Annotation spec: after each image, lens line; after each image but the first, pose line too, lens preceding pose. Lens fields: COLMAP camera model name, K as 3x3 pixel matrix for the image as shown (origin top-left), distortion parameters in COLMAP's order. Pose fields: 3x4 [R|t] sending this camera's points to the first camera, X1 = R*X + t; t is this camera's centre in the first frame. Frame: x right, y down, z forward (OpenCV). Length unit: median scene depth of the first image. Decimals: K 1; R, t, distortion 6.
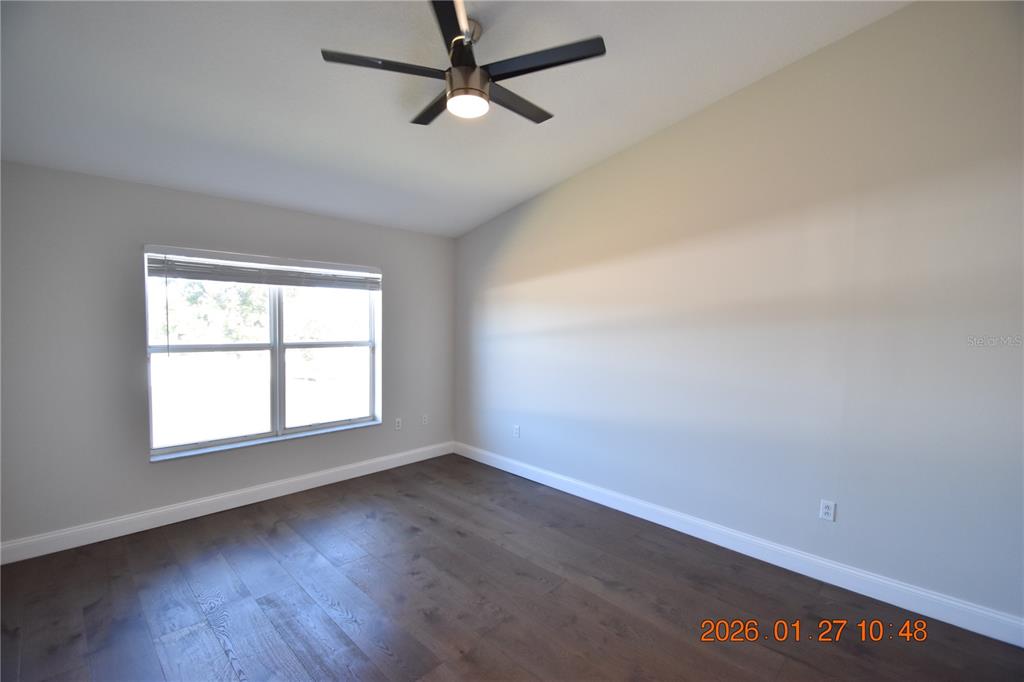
lens RADIAL K [[449.7, 0, 510.3], [0, 449.7, 346.6], [0, 0, 1]] dist [0.012244, -0.014890]
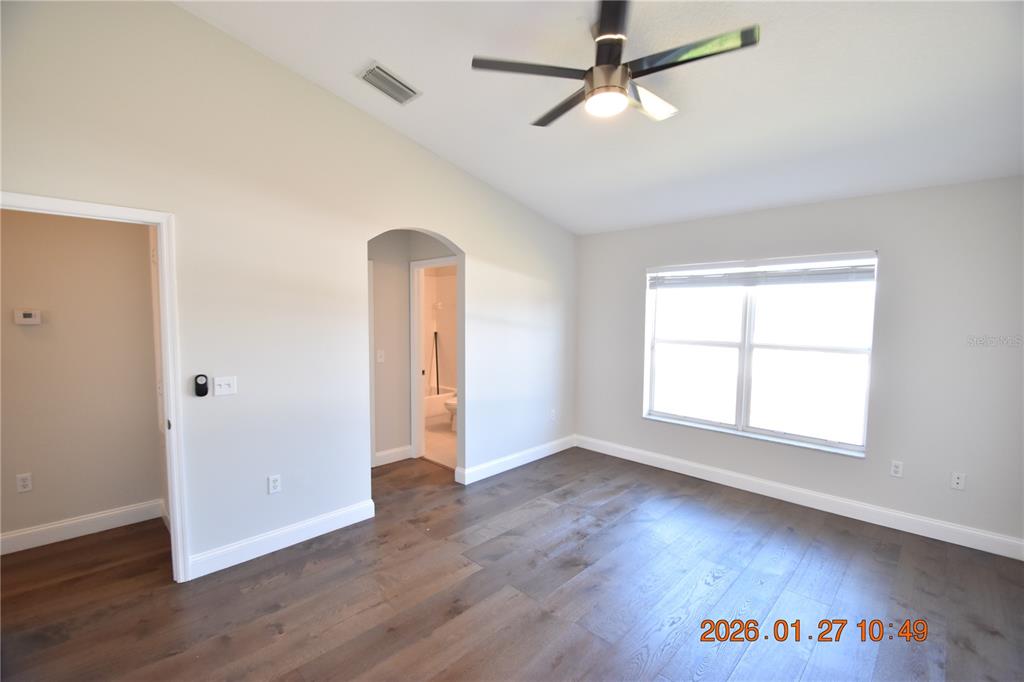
lens RADIAL K [[442.0, 0, 509.5], [0, 442.0, 342.1], [0, 0, 1]] dist [-0.018513, -0.000518]
pose [[0.000959, 0.051820, -0.998656, 0.496499], [-0.058210, 0.996966, 0.051677, -0.029013], [0.998304, 0.058082, 0.003972, 0.454126]]
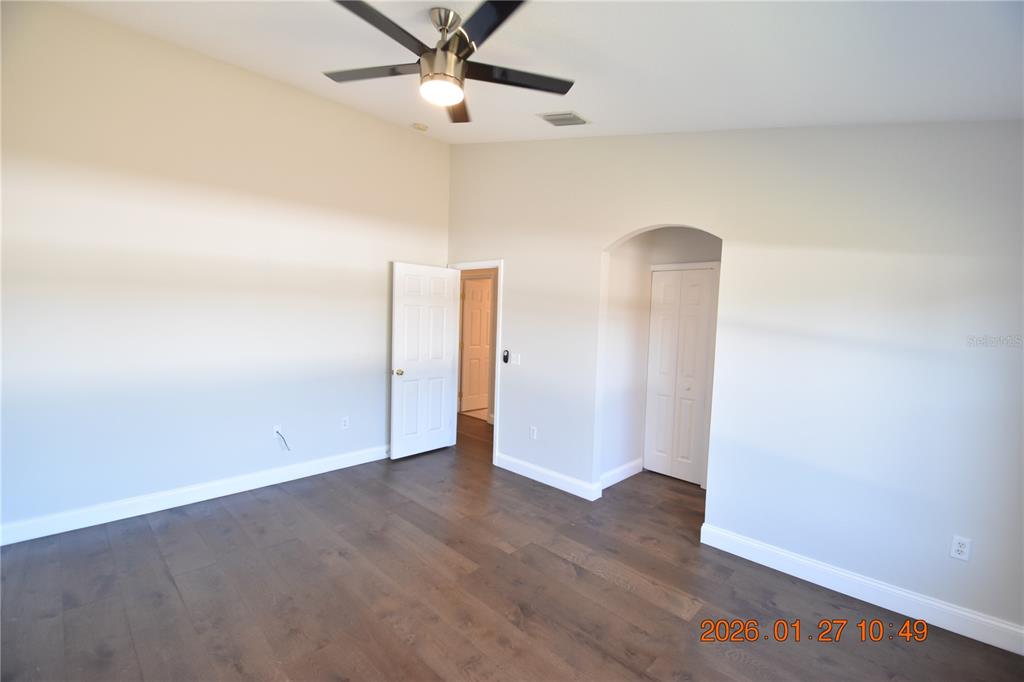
lens RADIAL K [[442.0, 0, 509.5], [0, 442.0, 342.1], [0, 0, 1]] dist [-0.018513, -0.000518]
pose [[-0.999372, -0.035367, -0.002114, -0.138883], [-0.035370, 0.992421, 0.117682, -0.072533], [-0.002065, 0.117683, -0.993049, 1.099367]]
